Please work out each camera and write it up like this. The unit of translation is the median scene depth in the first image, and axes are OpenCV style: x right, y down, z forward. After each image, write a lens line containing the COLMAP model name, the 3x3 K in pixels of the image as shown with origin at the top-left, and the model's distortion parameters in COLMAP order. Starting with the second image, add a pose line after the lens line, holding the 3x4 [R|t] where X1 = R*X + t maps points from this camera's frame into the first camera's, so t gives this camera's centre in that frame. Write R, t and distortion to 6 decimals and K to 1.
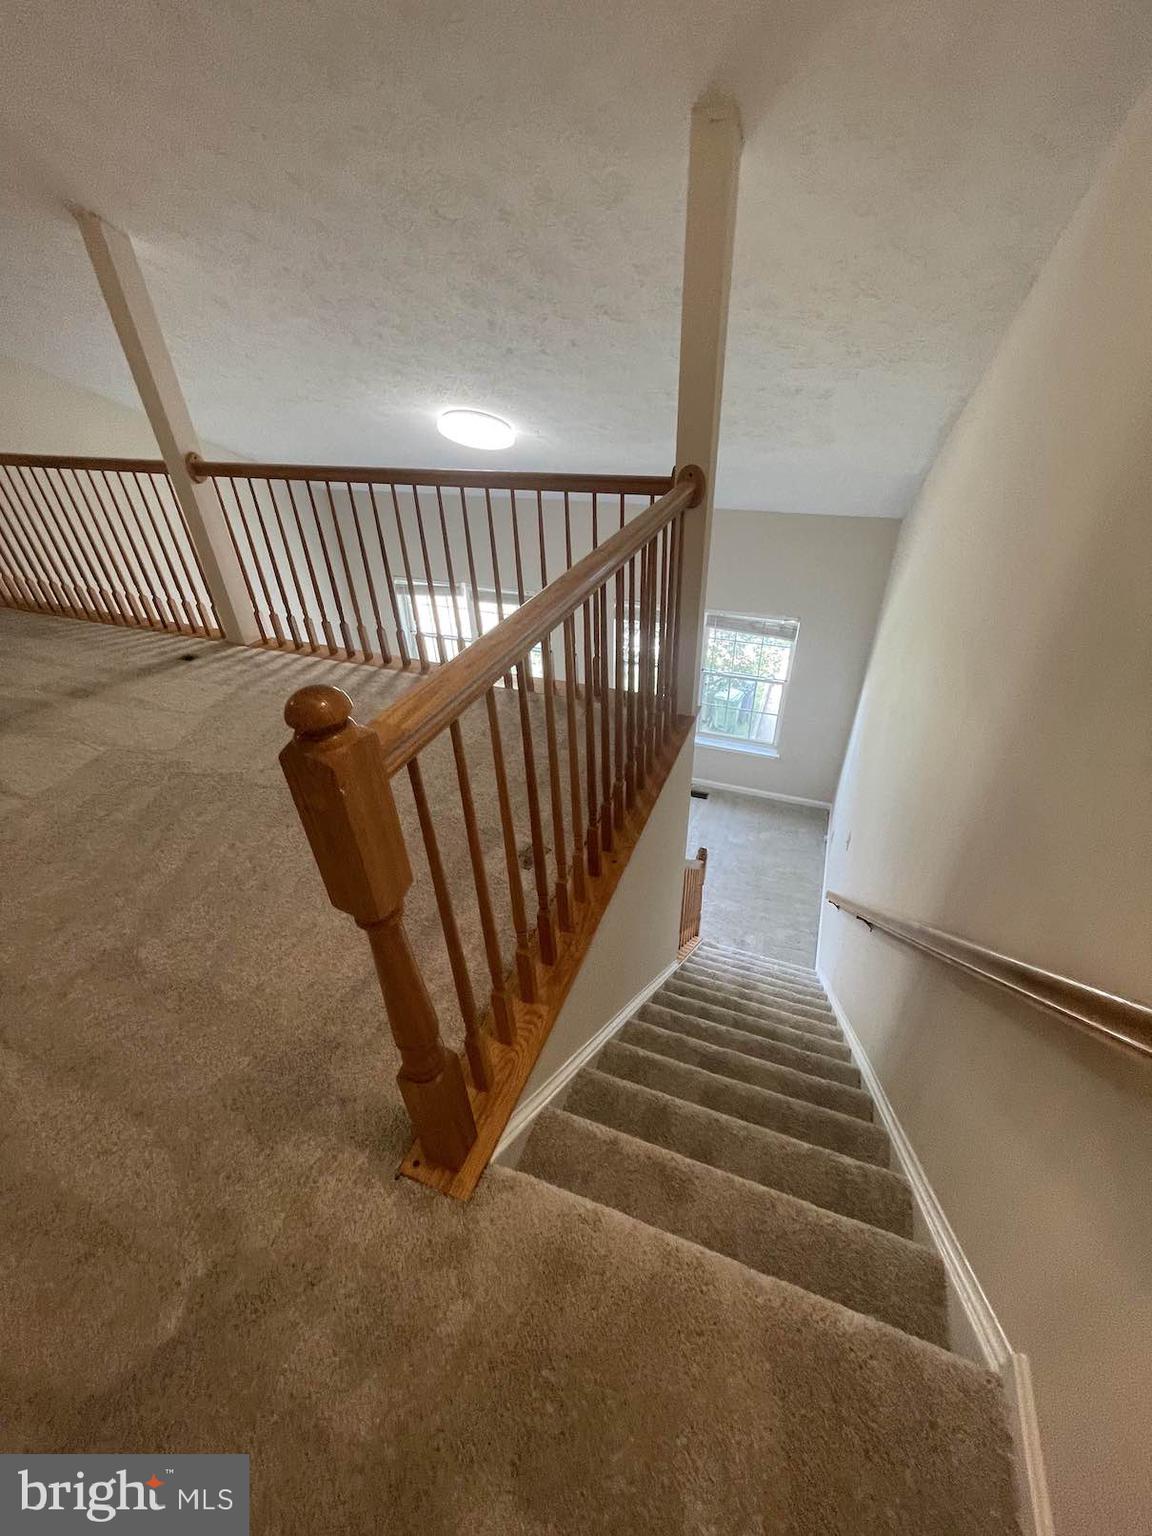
lens RADIAL K [[613.3, 0, 576.0], [0, 613.3, 768.0], [0, 0, 1]] dist [-0.061527, 0.019865]
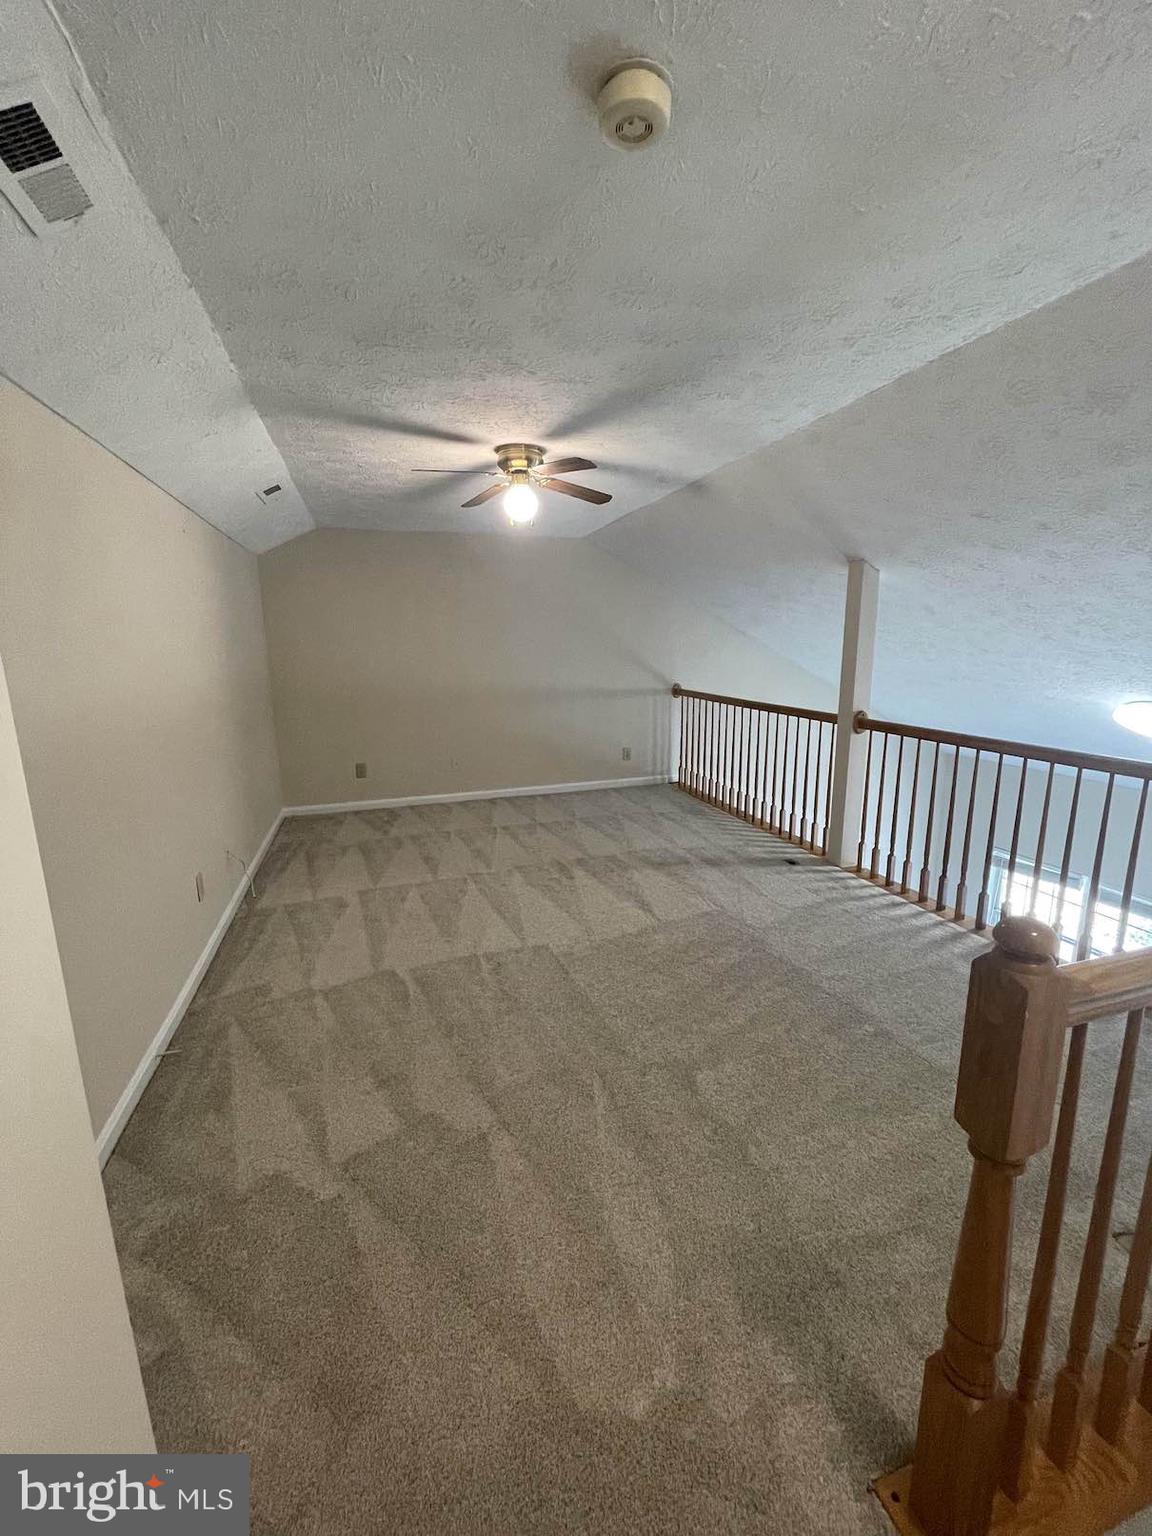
lens RADIAL K [[615.0, 0, 576.0], [0, 615.0, 768.0], [0, 0, 1]] dist [-0.001671, 0.000178]
pose [[0.637000, 0.164069, -0.753202, -0.034696], [-0.437570, 0.881375, -0.178074, 0.054095], [0.634637, 0.443012, 0.633227, -0.120688]]
